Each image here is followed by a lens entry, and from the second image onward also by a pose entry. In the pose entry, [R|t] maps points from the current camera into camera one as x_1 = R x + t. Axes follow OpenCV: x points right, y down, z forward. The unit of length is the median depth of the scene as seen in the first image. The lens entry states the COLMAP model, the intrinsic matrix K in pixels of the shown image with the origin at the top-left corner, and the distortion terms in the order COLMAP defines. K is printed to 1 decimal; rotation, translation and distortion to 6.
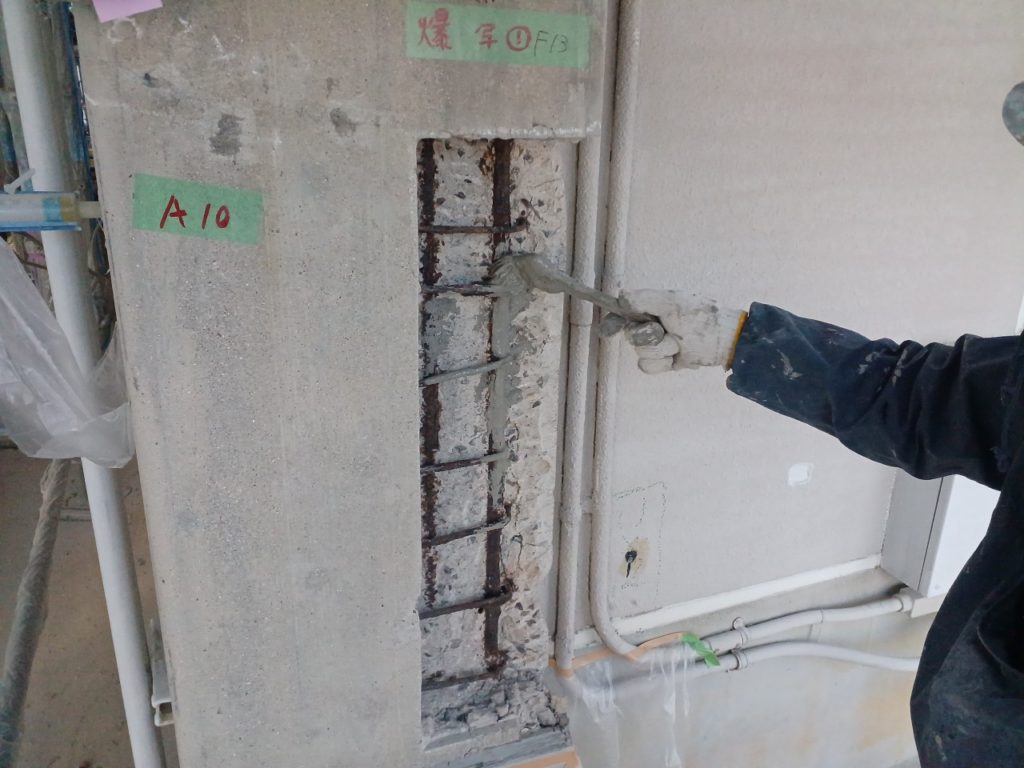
lens RADIAL K [[854.7, 0, 512.0], [0, 854.7, 384.0], [0, 0, 1]] dist [0.079913, -0.138655]
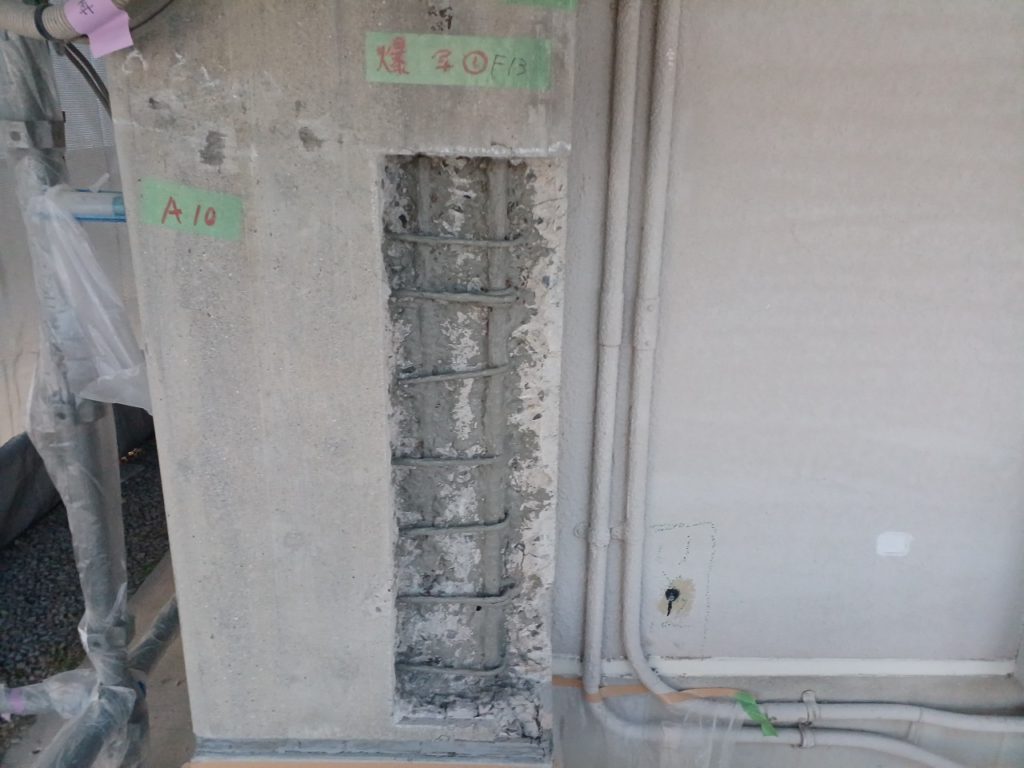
lens RADIAL K [[854.7, 0, 512.0], [0, 854.7, 384.0], [0, 0, 1]] dist [0.079913, -0.138655]
pose [[0.919885, 0.115514, -0.374792, 0.473521], [-0.125172, 0.992134, -0.001437, -0.012348], [0.371678, 0.048235, 0.927108, 0.051135]]
